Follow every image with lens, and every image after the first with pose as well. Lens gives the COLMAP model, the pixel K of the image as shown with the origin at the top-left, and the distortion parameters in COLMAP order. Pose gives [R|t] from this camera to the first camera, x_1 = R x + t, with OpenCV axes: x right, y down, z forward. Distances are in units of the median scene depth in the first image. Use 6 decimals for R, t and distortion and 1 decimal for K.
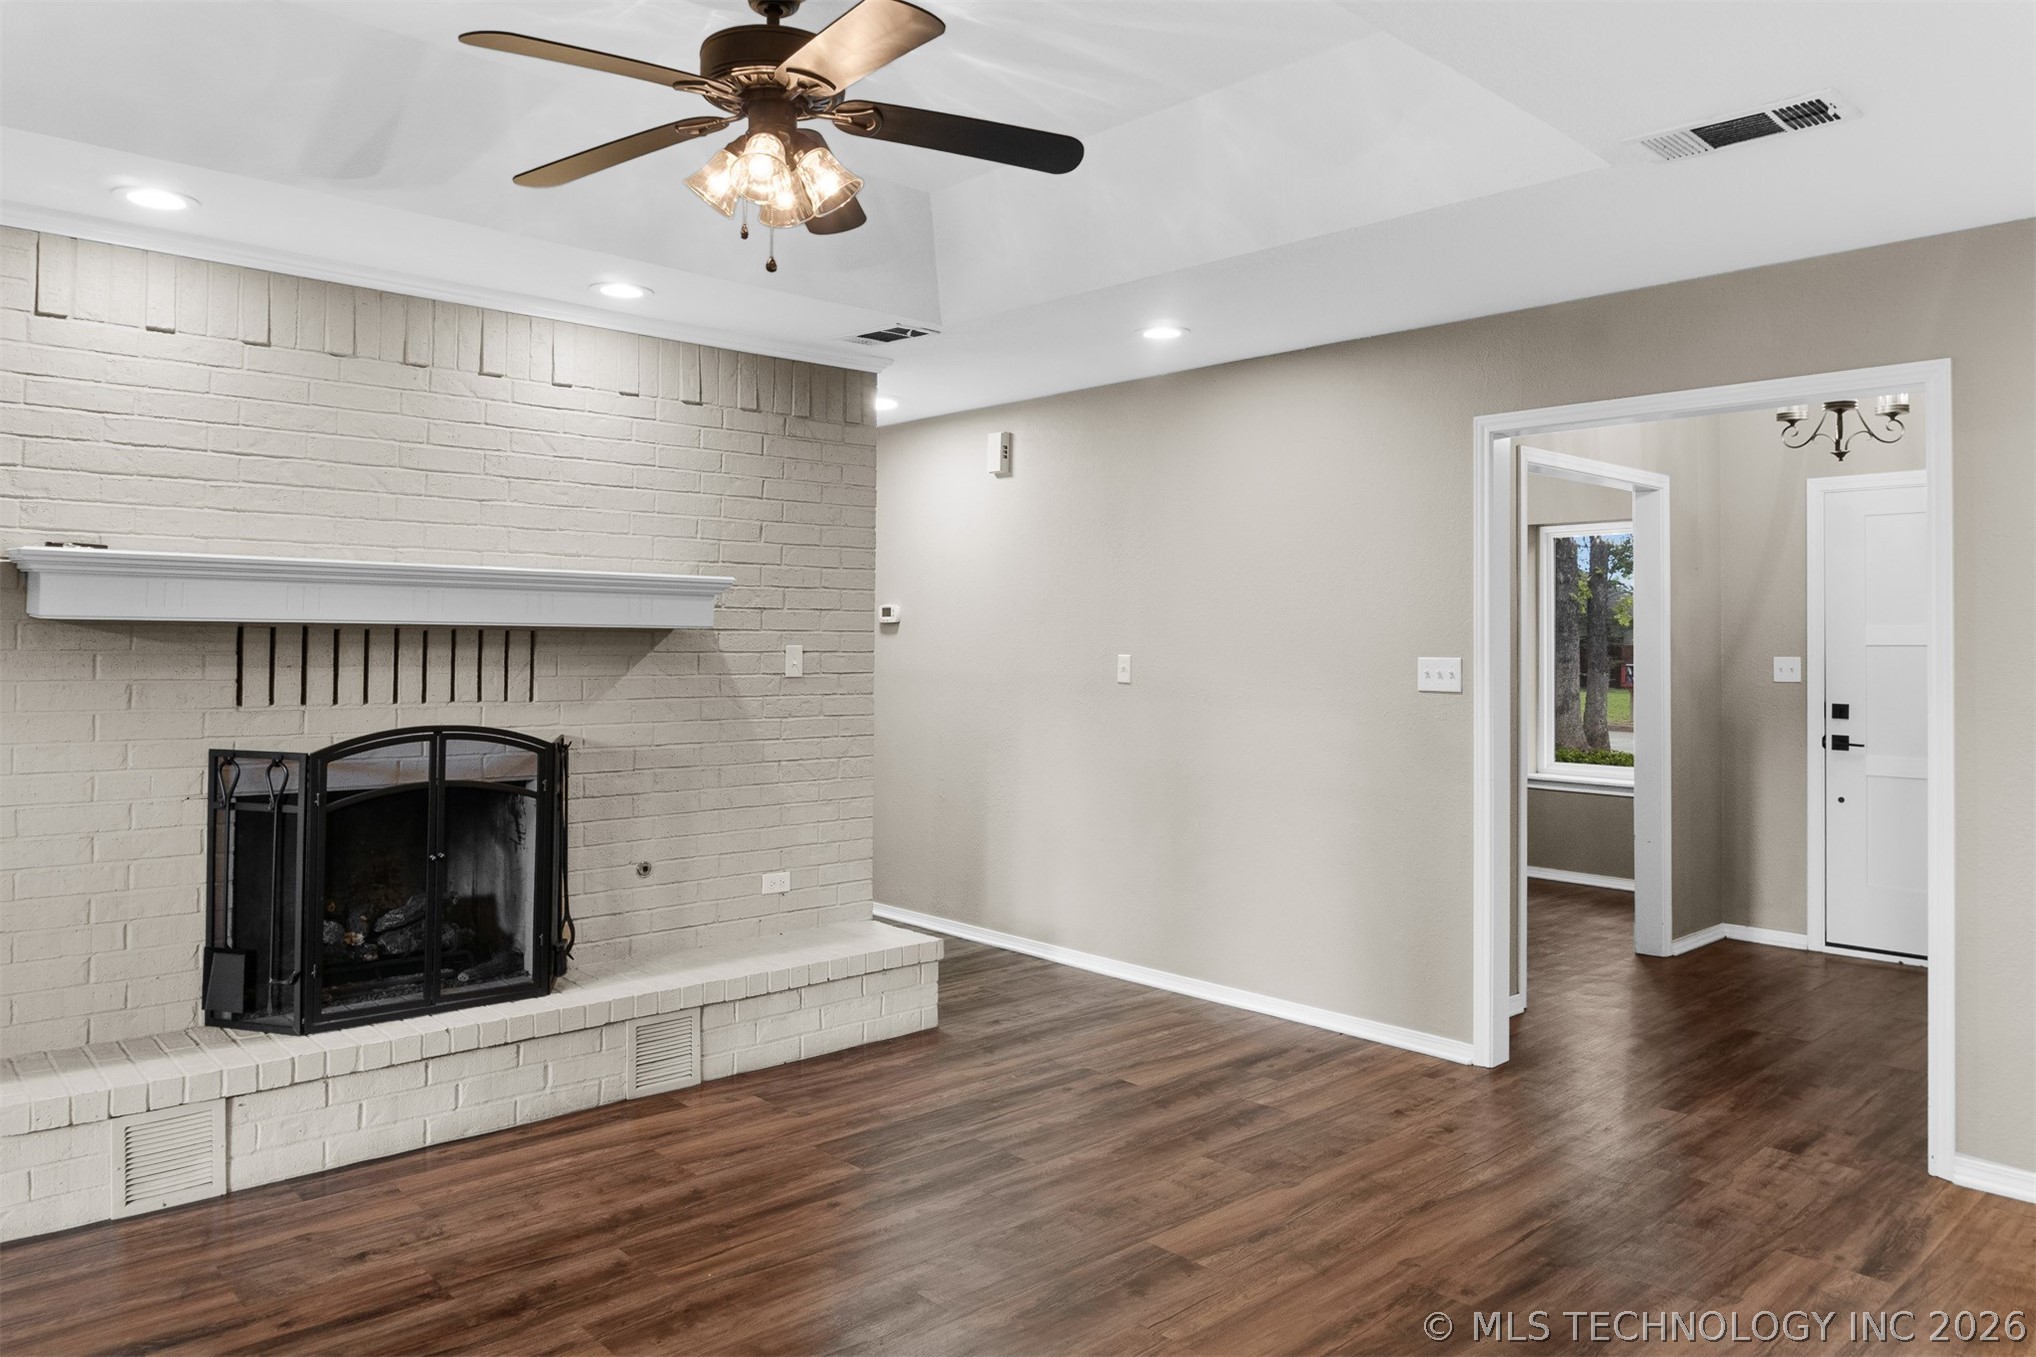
lens RADIAL K [[1377.3, 0, 1022.4], [0, 1377.3, 606.1], [0, 0, 1]] dist [-0.023732, 0.000006]
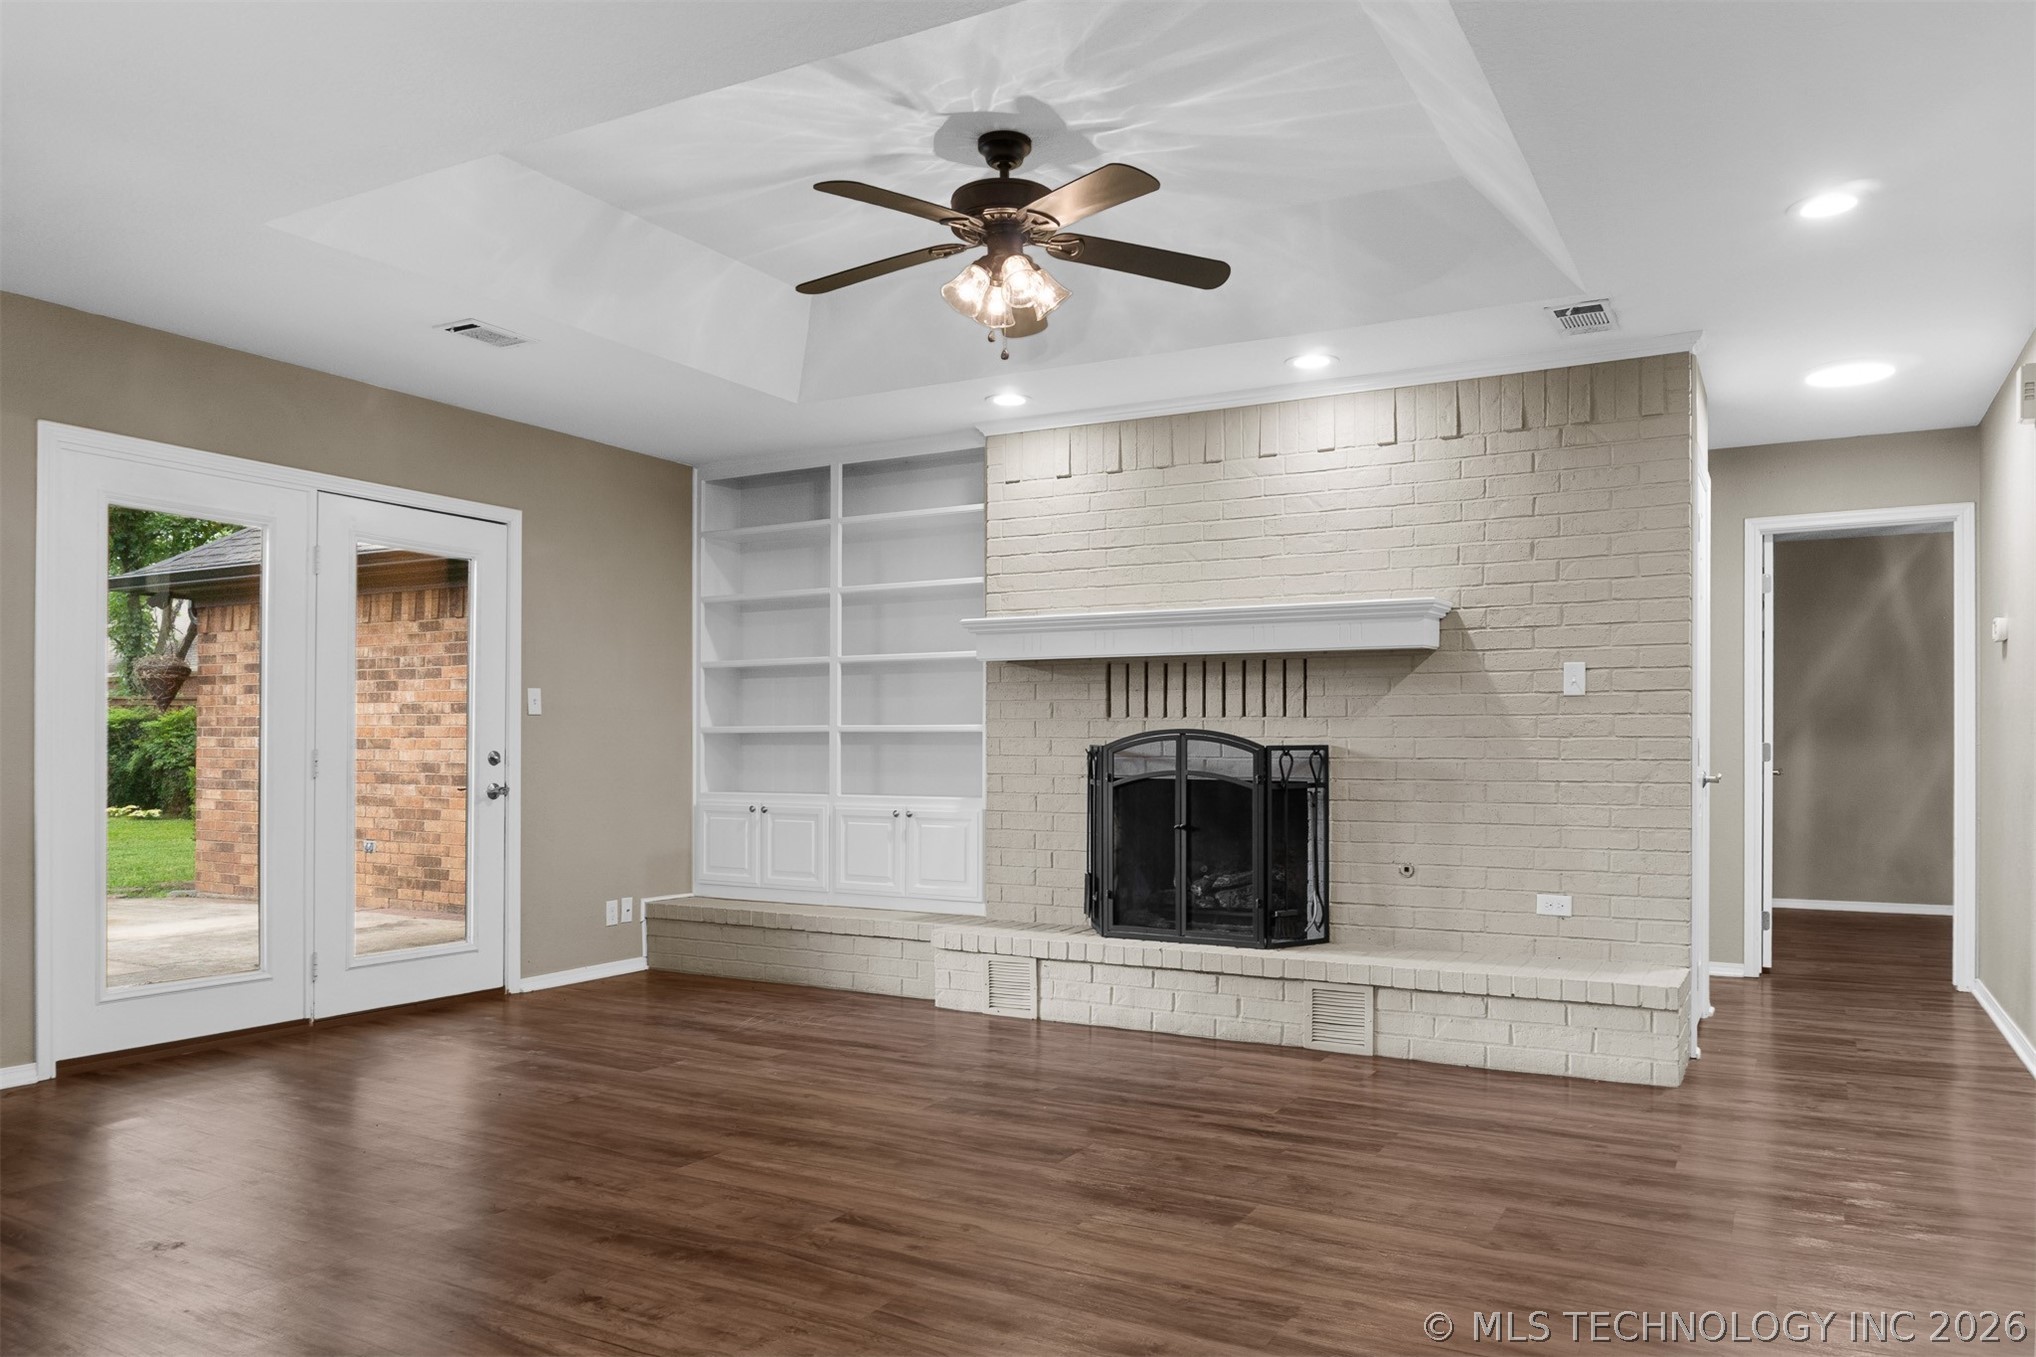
lens RADIAL K [[1385.3, 0, 1020.5], [0, 1385.3, 740.3], [0, 0, 1]] dist [-0.023457, -0.003089]
pose [[0.307480, -0.012679, -0.951470, 0.816610], [0.023701, 0.999703, -0.005662, 0.102225], [0.951259, -0.020810, 0.307690, 0.431481]]
